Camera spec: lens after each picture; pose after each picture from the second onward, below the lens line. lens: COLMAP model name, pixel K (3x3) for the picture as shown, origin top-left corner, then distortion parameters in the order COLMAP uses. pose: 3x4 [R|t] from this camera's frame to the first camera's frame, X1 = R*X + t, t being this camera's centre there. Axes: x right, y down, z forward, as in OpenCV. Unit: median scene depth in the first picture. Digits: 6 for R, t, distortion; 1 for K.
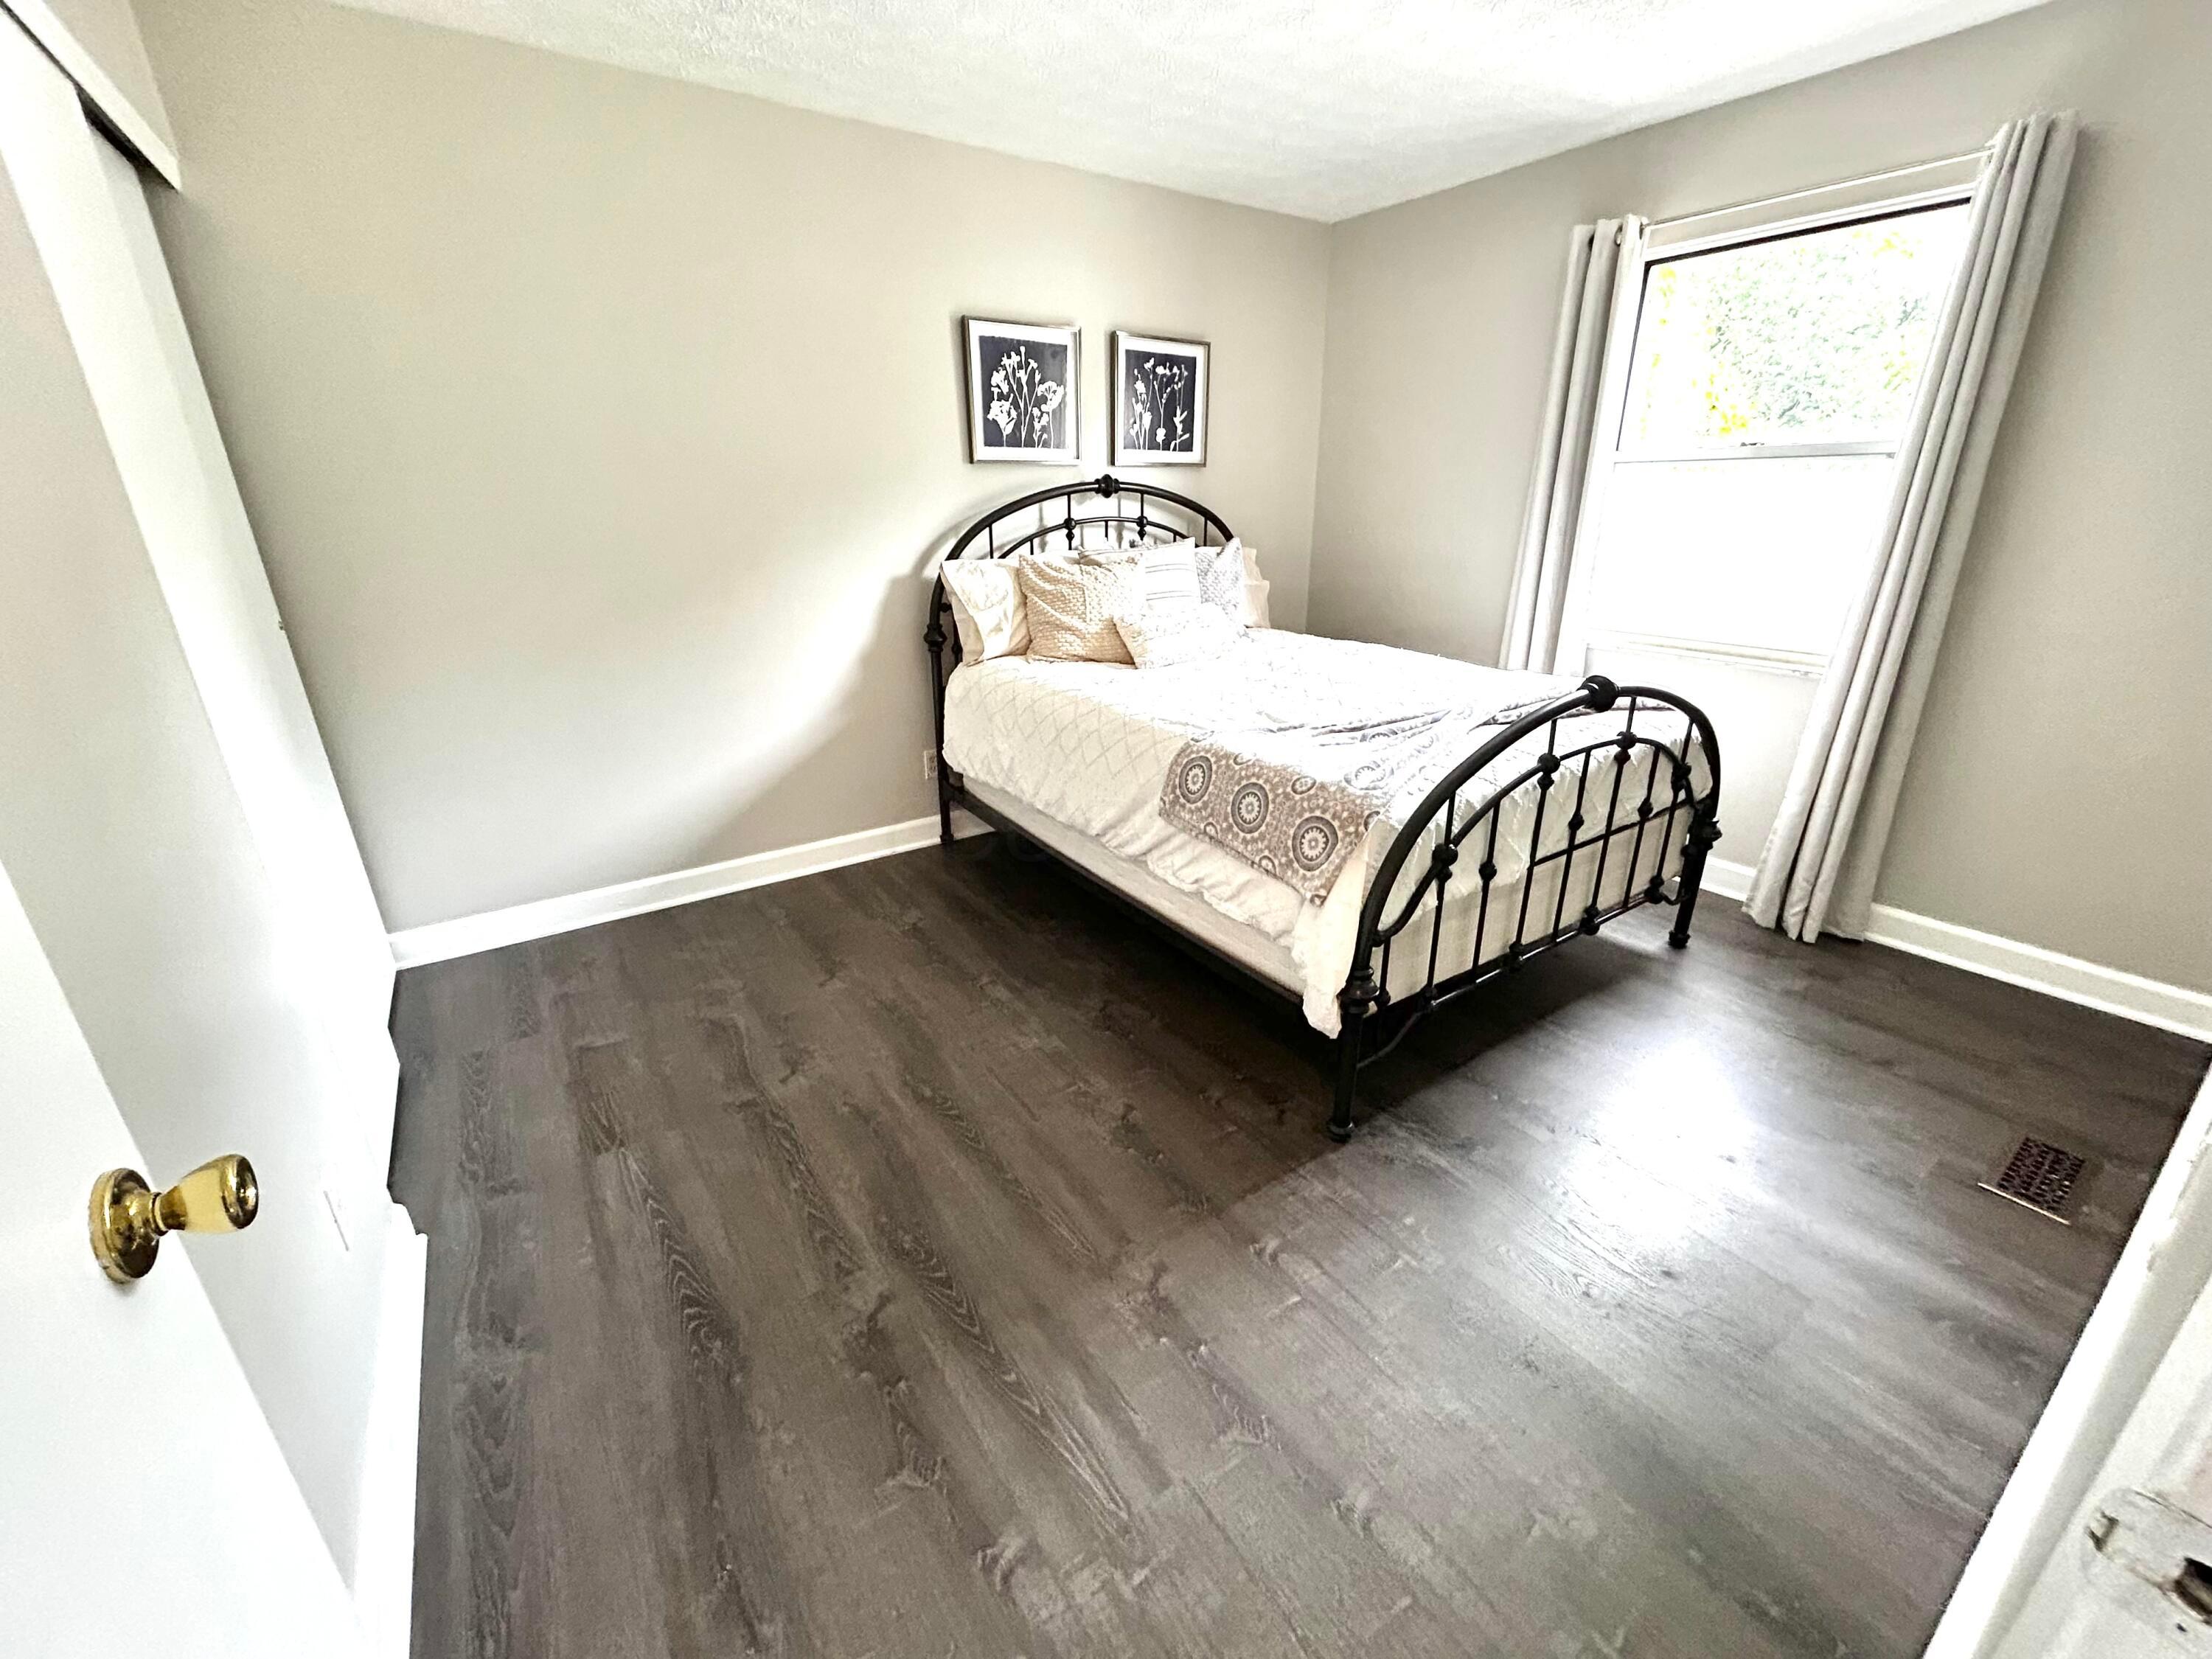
lens RADIAL K [[885.6, 0, 1105.5], [0, 885.6, 827.1], [0, 0, 1]] dist [-0.001537, 0.001758]
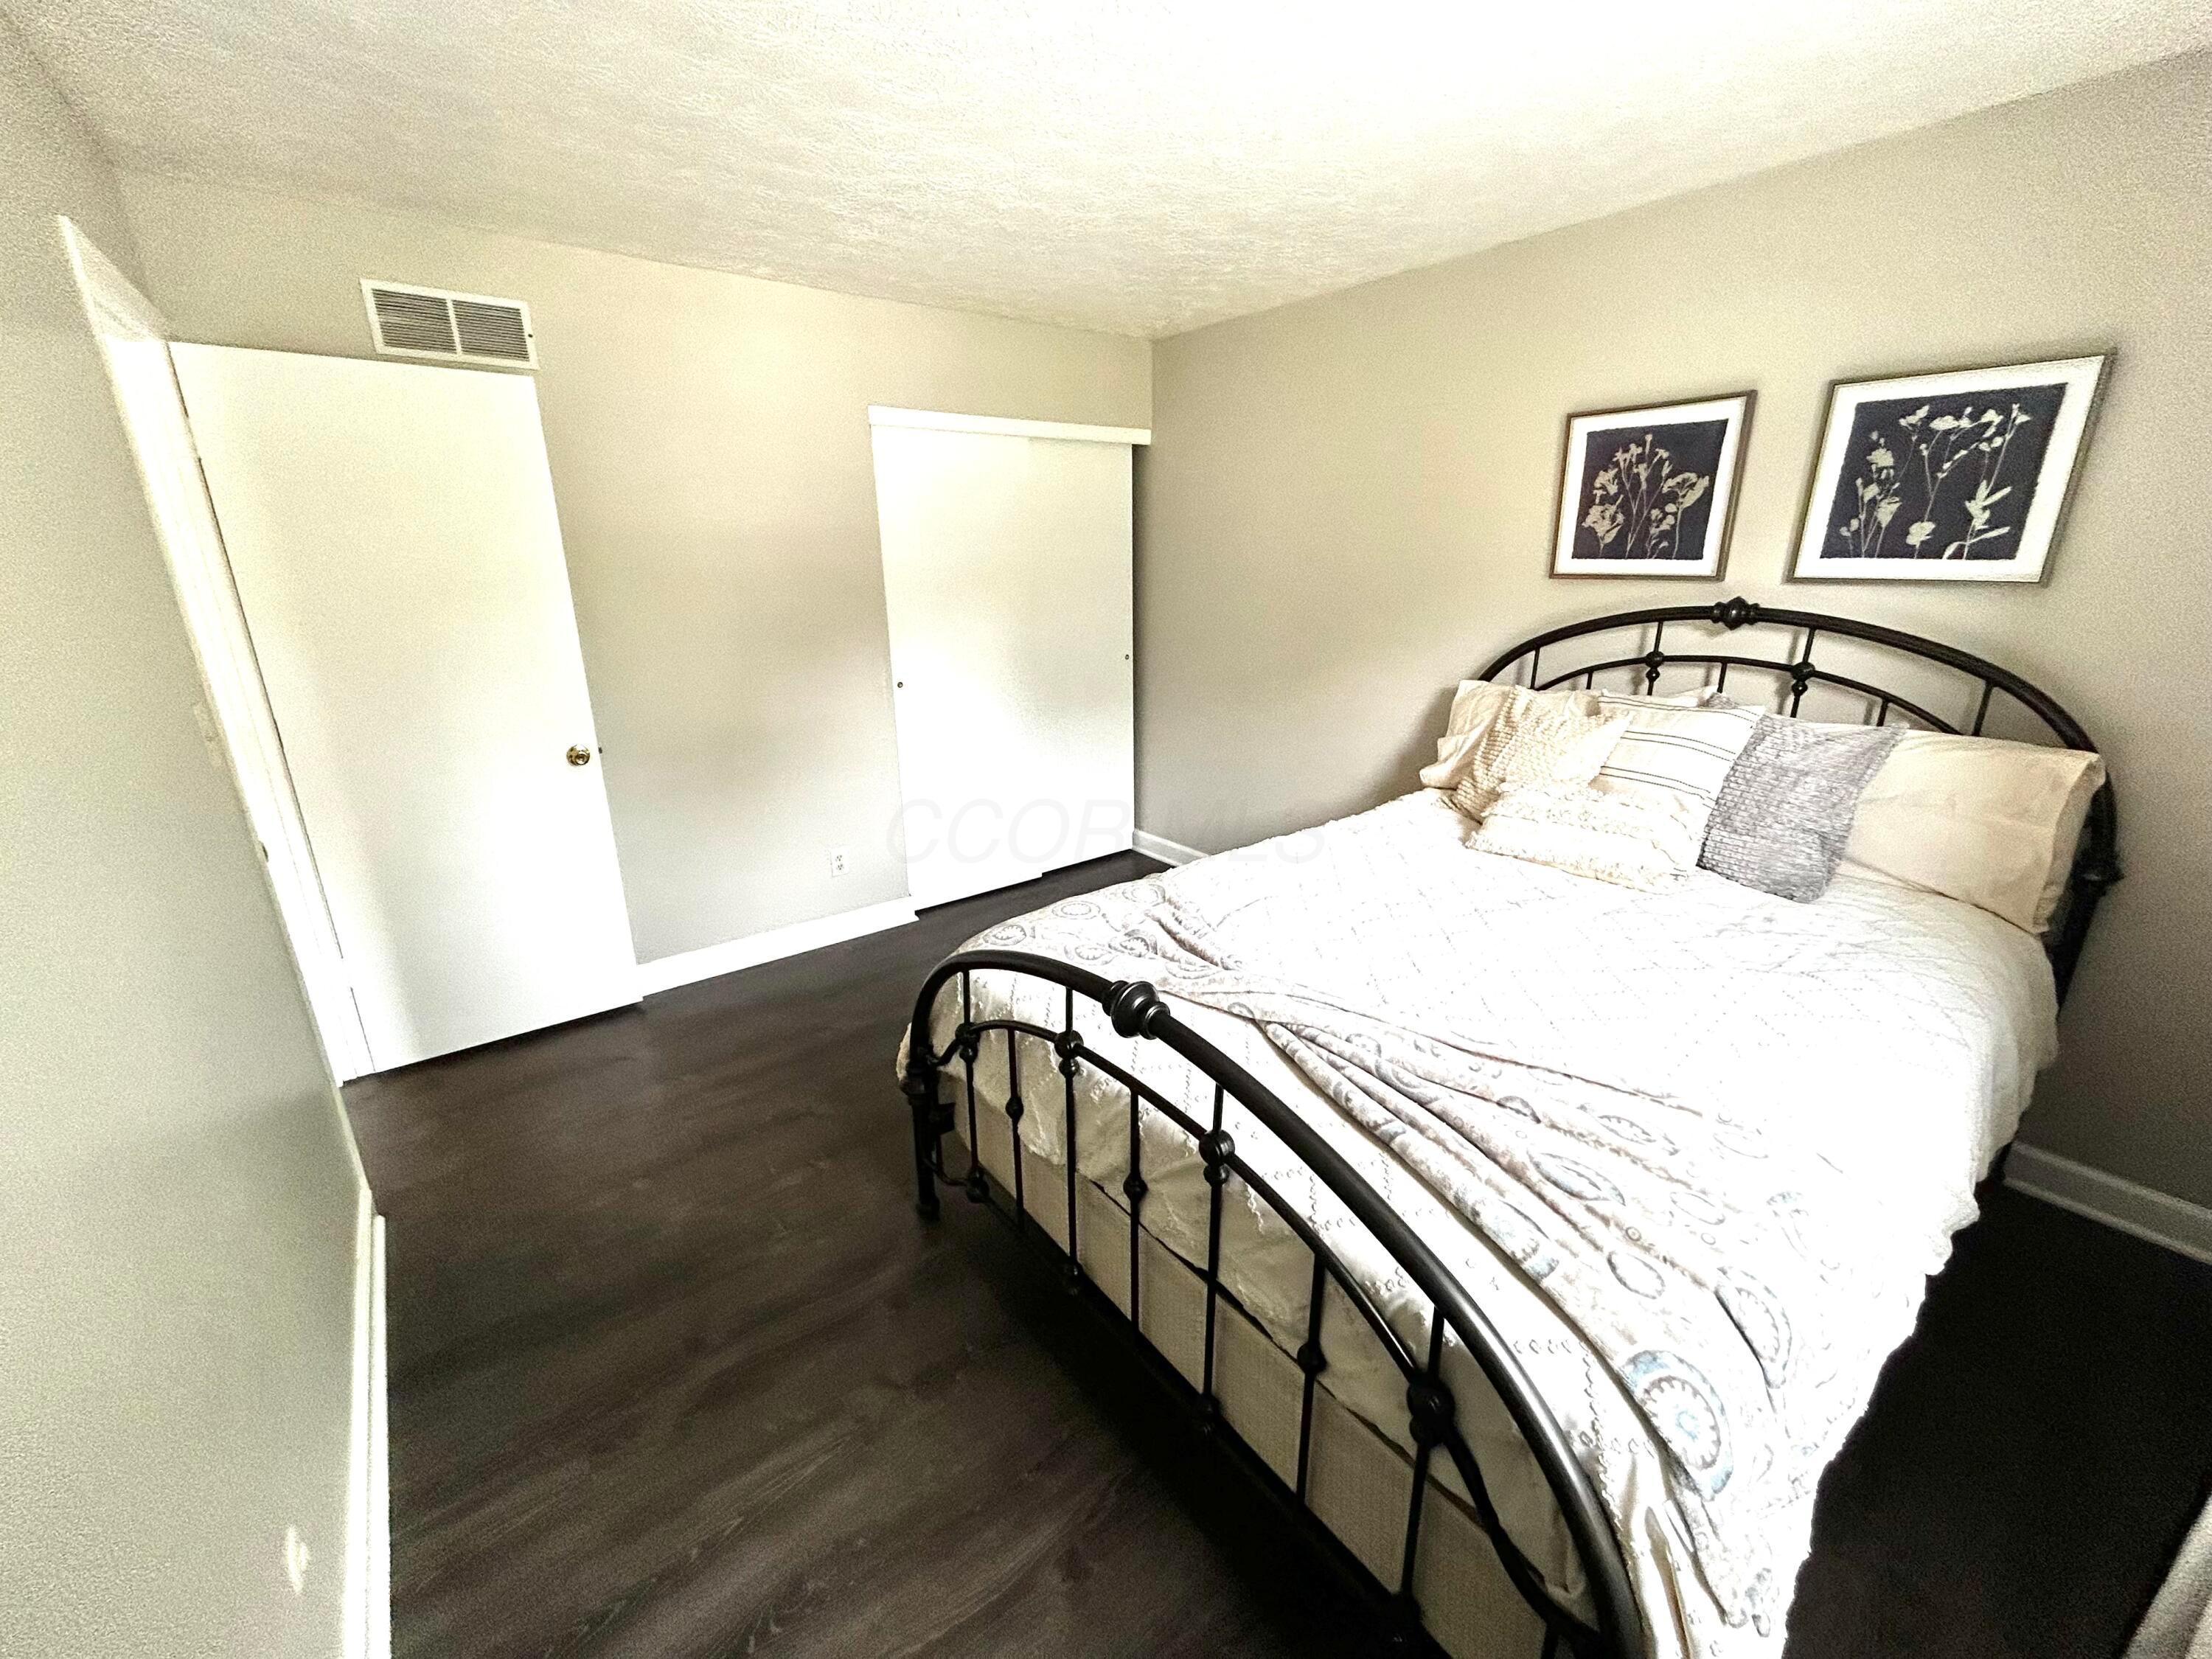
lens RADIAL K [[885.6, 0, 1105.4], [0, 885.6, 824.2], [0, 0, 1]] dist [-0.001537, 0.001758]
pose [[0.074269, 0.305510, -0.949288, 0.687315], [-0.334738, 0.904325, 0.264850, -0.268500], [0.939380, 0.298093, 0.169429, 0.501510]]
